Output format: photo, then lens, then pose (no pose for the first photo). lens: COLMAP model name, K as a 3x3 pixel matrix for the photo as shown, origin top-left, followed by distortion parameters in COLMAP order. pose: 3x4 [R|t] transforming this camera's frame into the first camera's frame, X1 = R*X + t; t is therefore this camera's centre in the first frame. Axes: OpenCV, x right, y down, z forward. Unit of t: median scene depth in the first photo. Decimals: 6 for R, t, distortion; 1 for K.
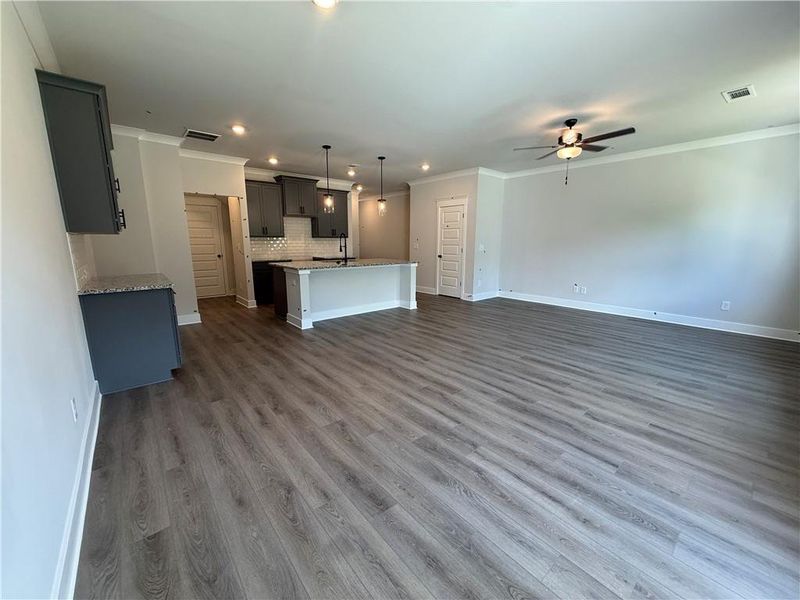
lens RADIAL K [[320.0, 0, 396.4], [0, 320.0, 301.7], [0, 0, 1]] dist [0.000064, 0.000074]
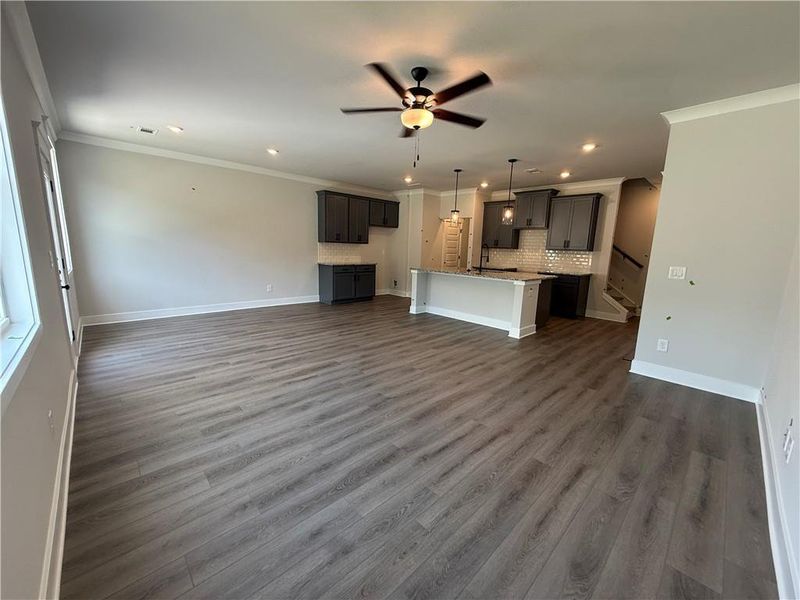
lens RADIAL K [[320.0, 0, 396.4], [0, 320.0, 301.7], [0, 0, 1]] dist [0.000064, 0.000074]
pose [[0.051136, 0.168494, -0.984375, 1.453135], [-0.220220, 0.963305, 0.153447, -0.218486], [0.974109, 0.208932, 0.086365, 1.130171]]
